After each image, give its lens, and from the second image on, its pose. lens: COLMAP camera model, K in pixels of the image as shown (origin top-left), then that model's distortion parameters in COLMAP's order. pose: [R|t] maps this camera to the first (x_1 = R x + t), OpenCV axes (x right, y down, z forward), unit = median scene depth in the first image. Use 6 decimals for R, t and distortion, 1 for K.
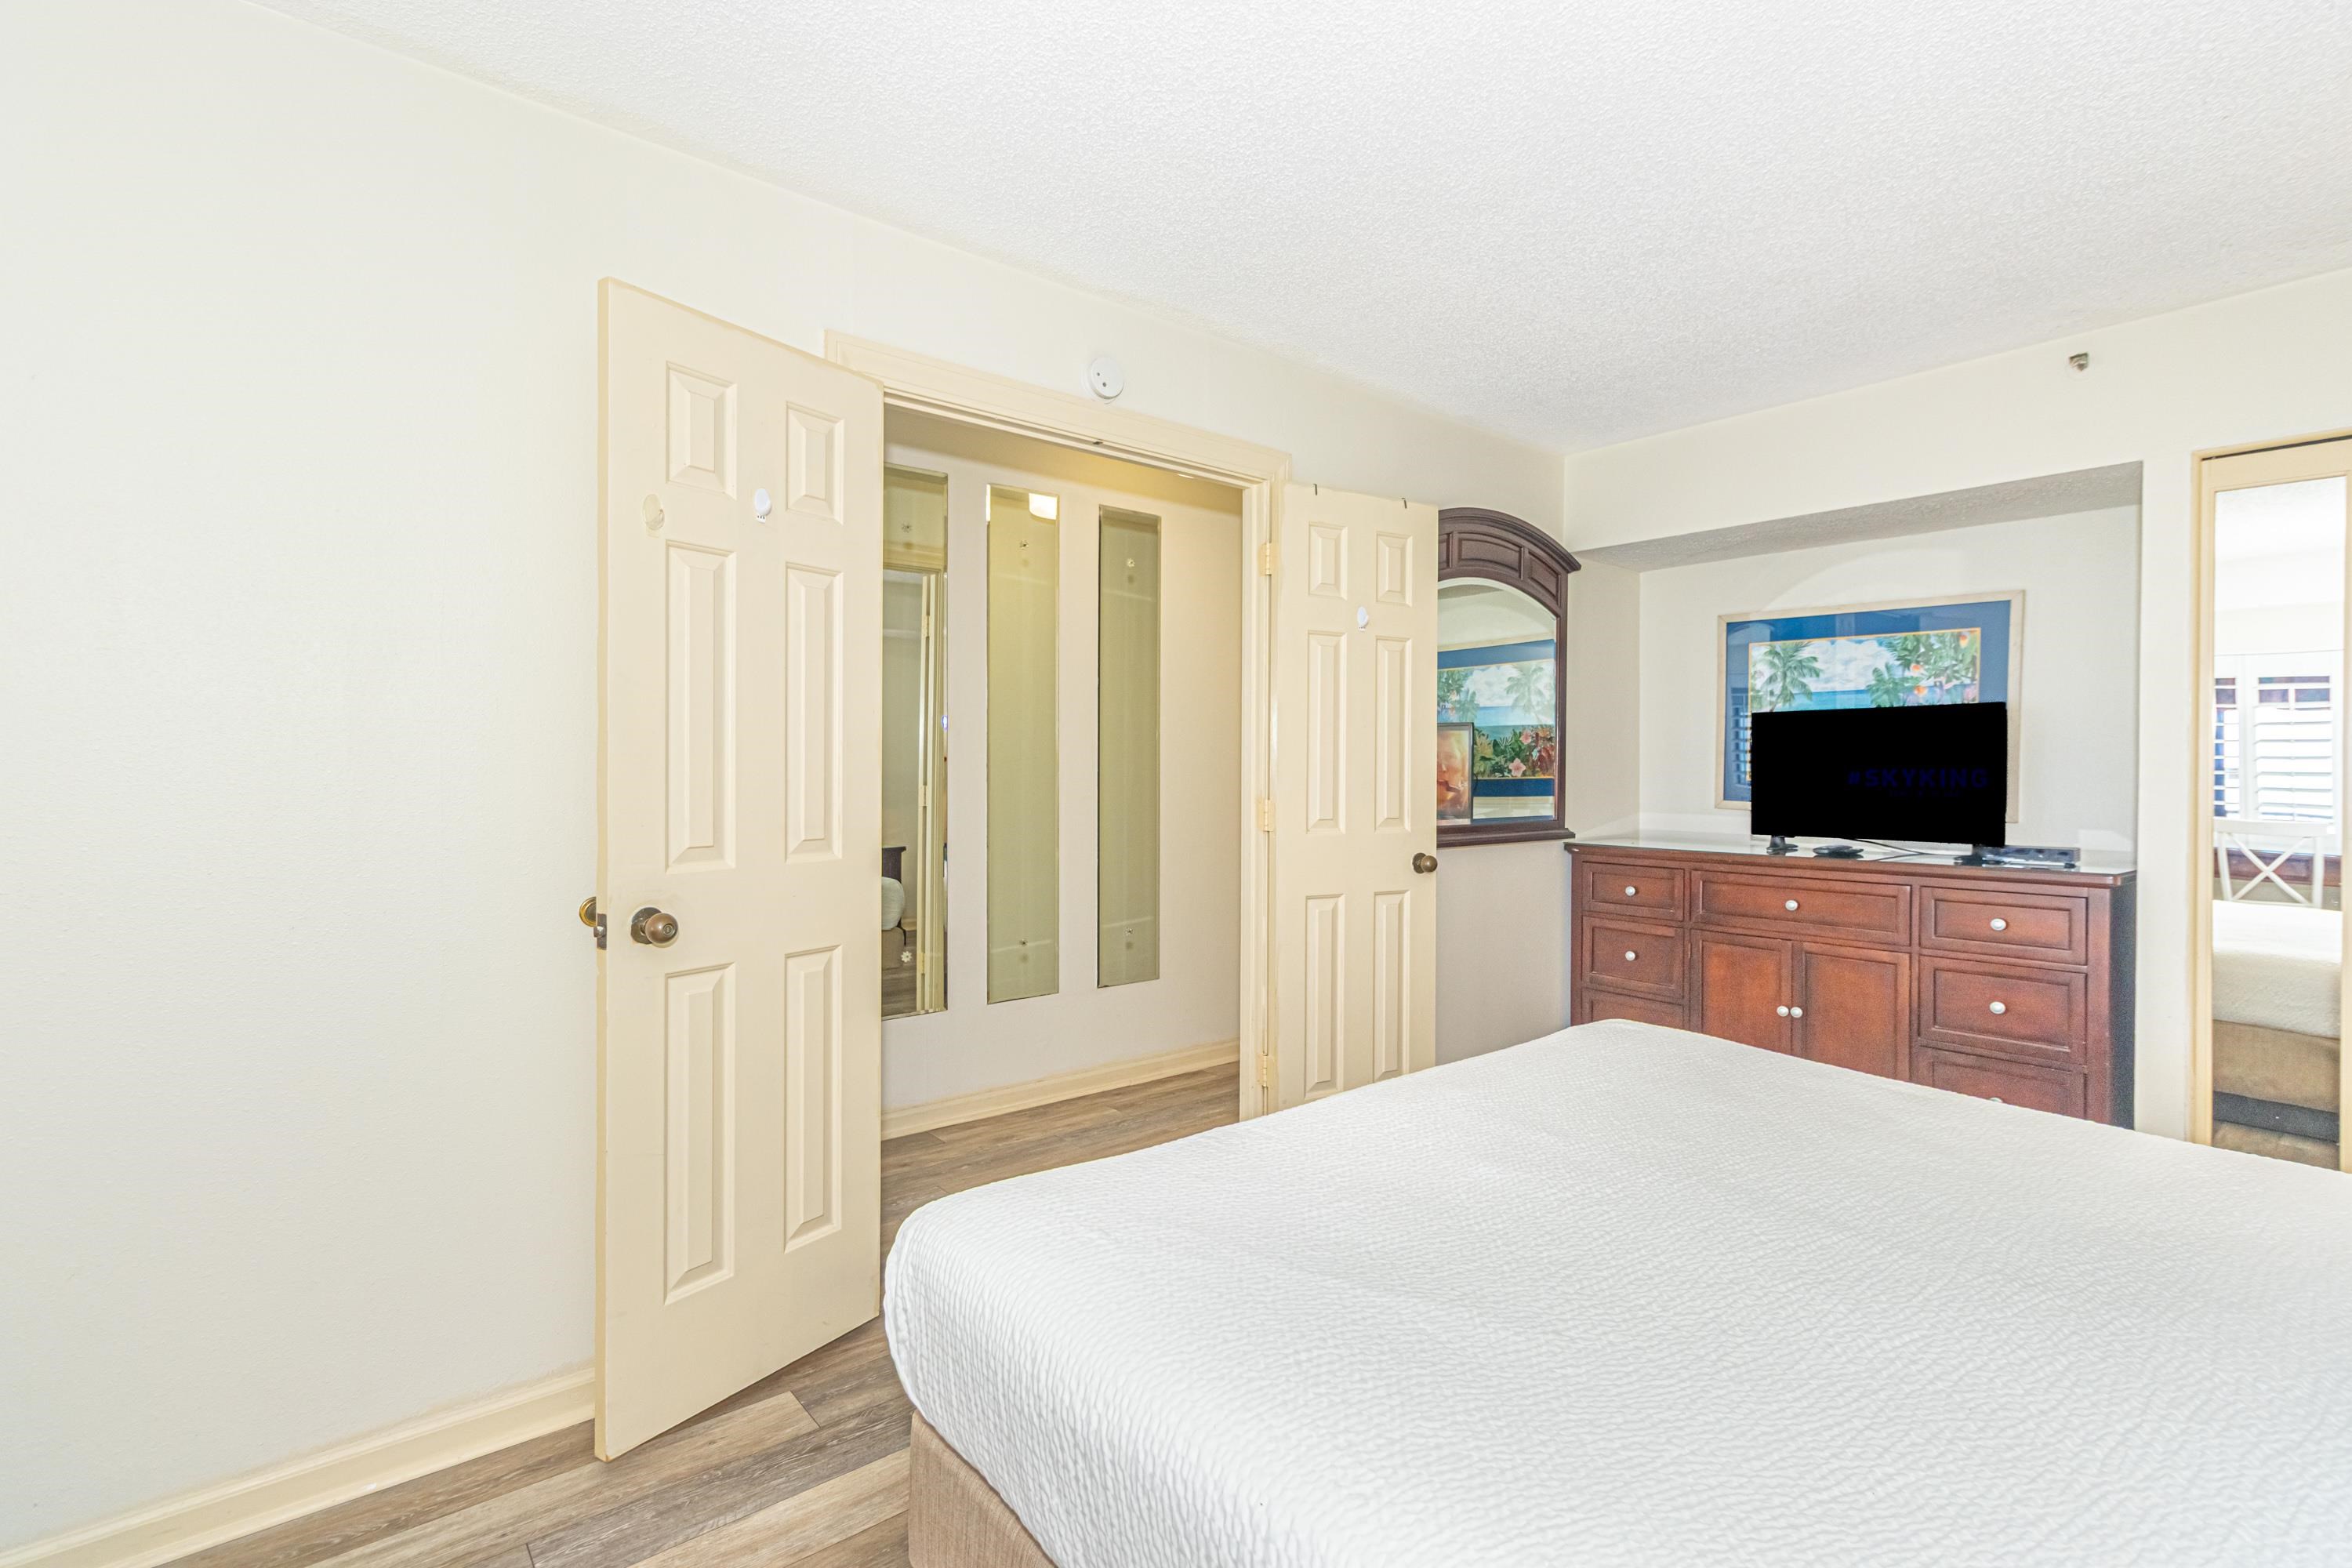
lens RADIAL K [[1082.1, 0, 1162.0], [0, 1082.1, 771.0], [0, 0, 1]] dist [0.000590, 0.001922]
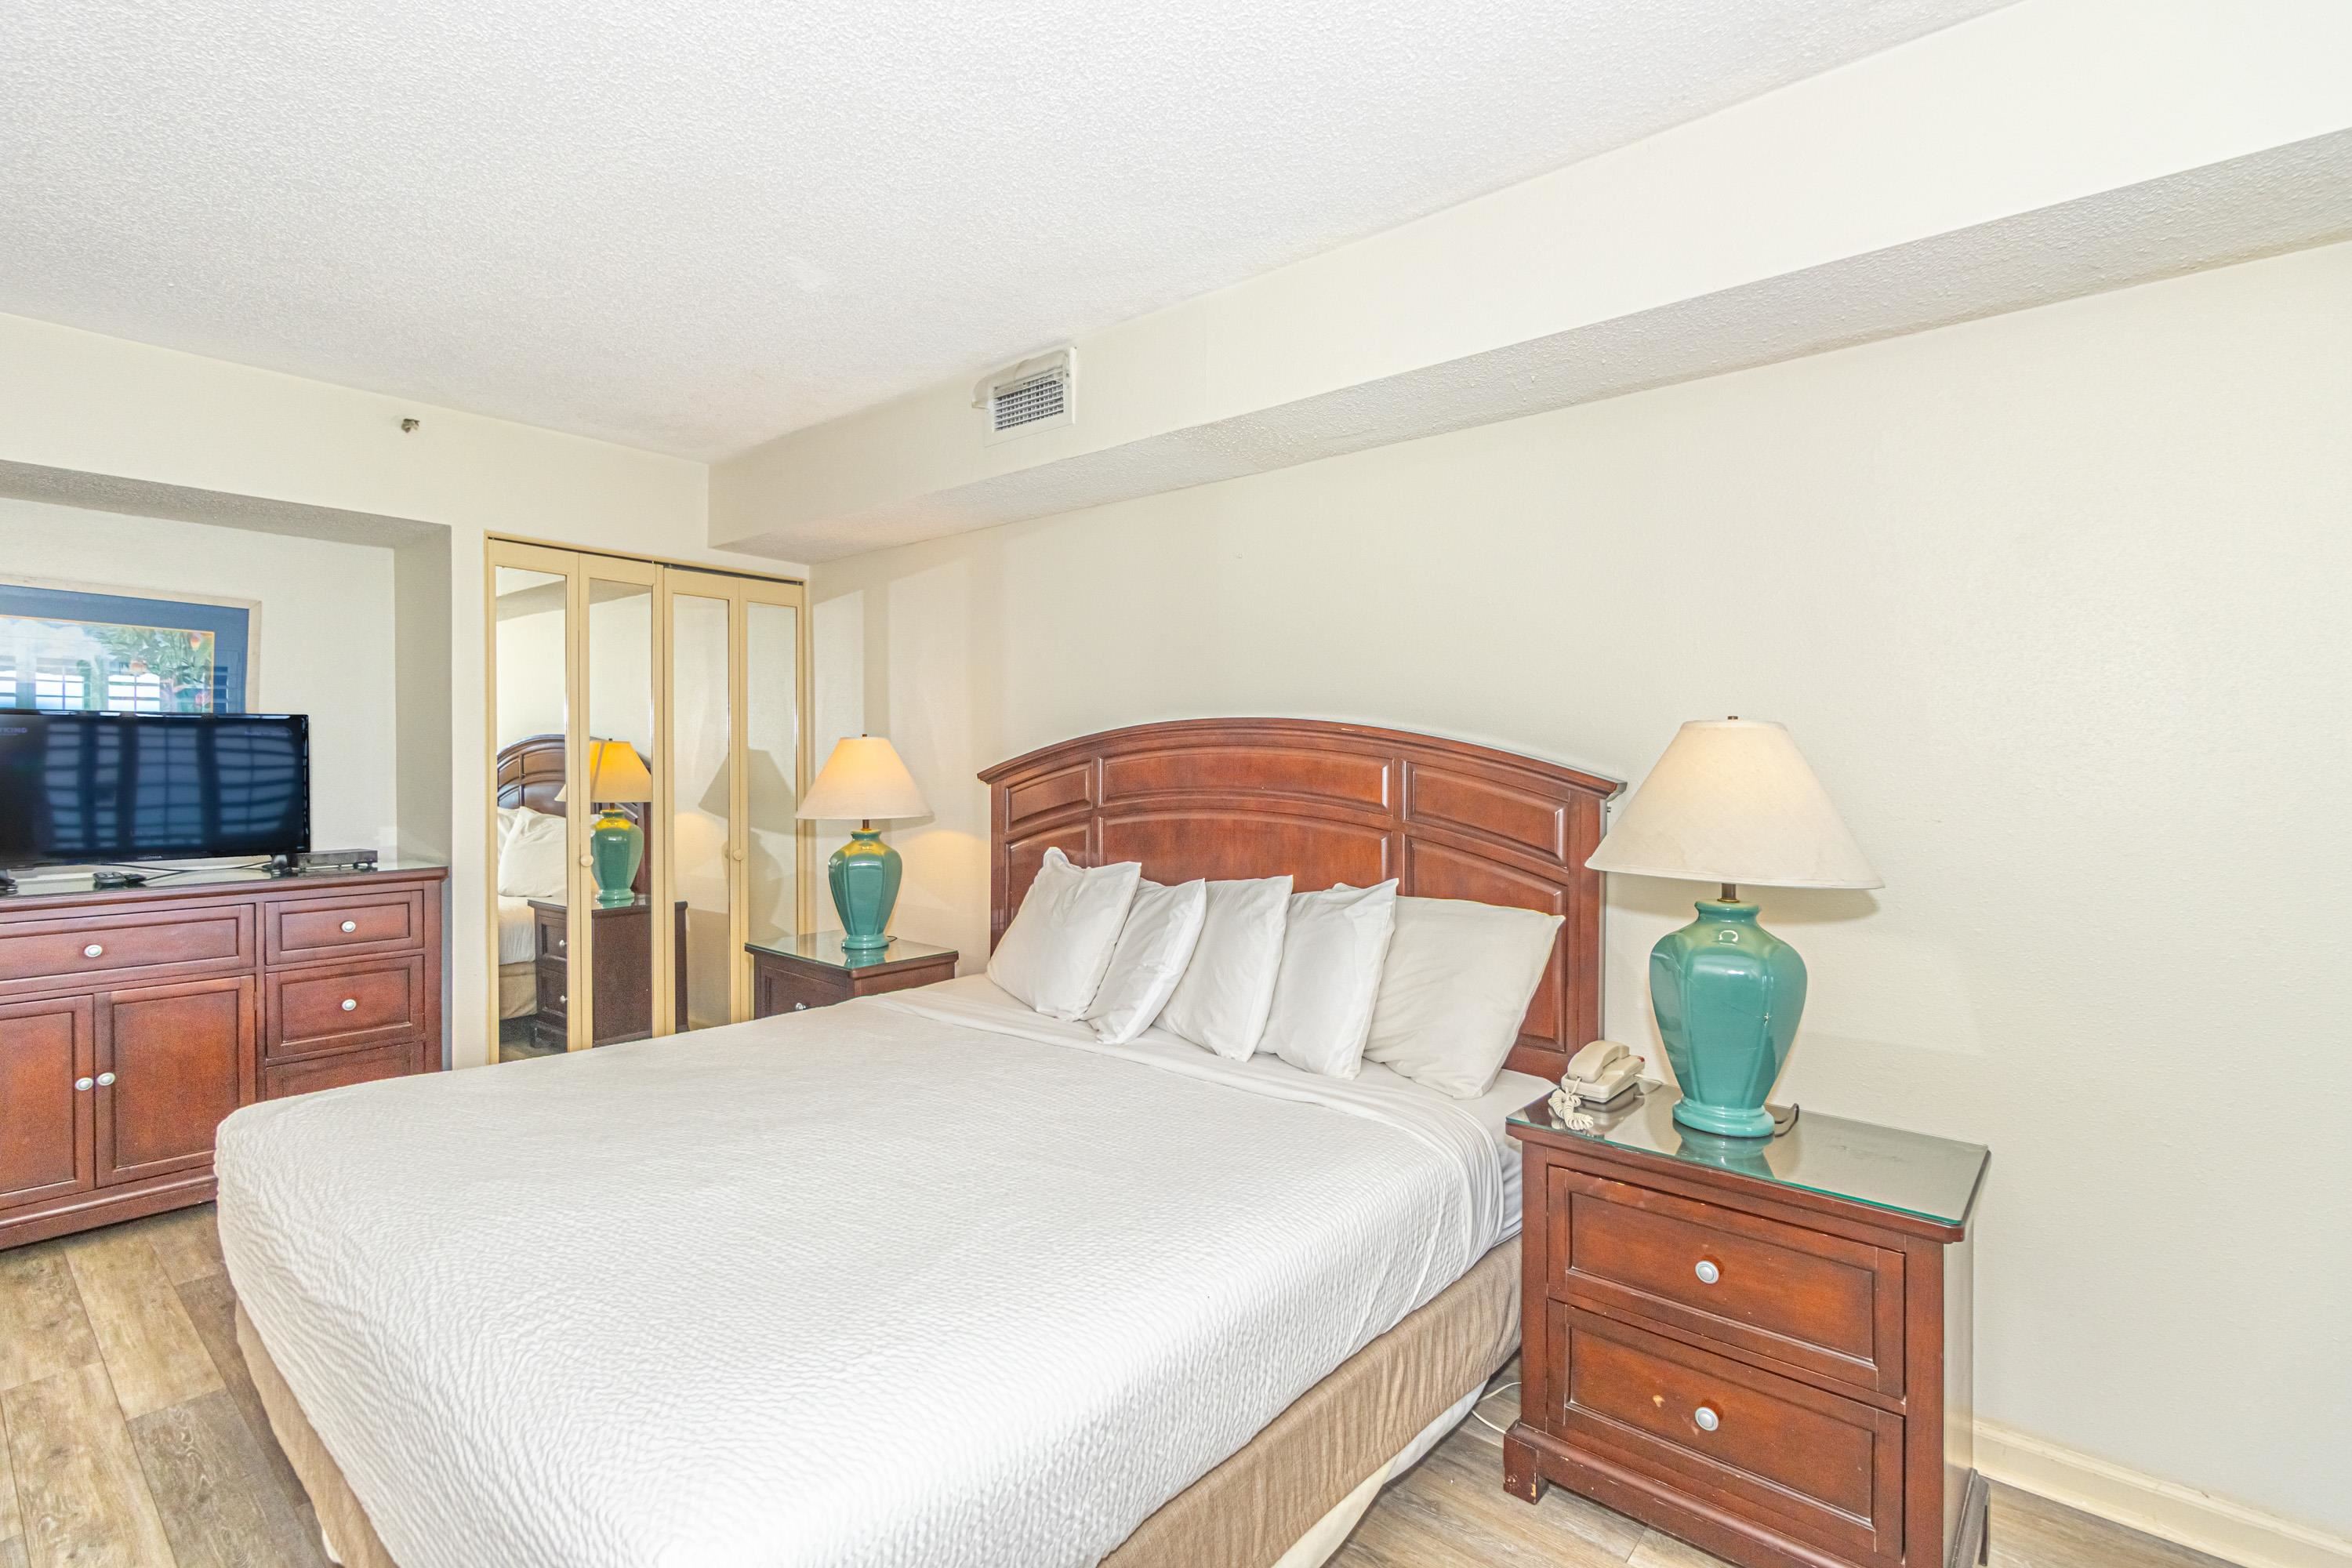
lens RADIAL K [[1082.1, 0, 1162.0], [0, 1082.1, 771.0], [0, 0, 1]] dist [0.000590, 0.001922]
pose [[-0.188105, -0.014449, 0.982043, -0.370409], [-0.000121, 0.999892, 0.014689, -0.023434], [-0.982149, 0.002644, -0.188086, 0.366643]]
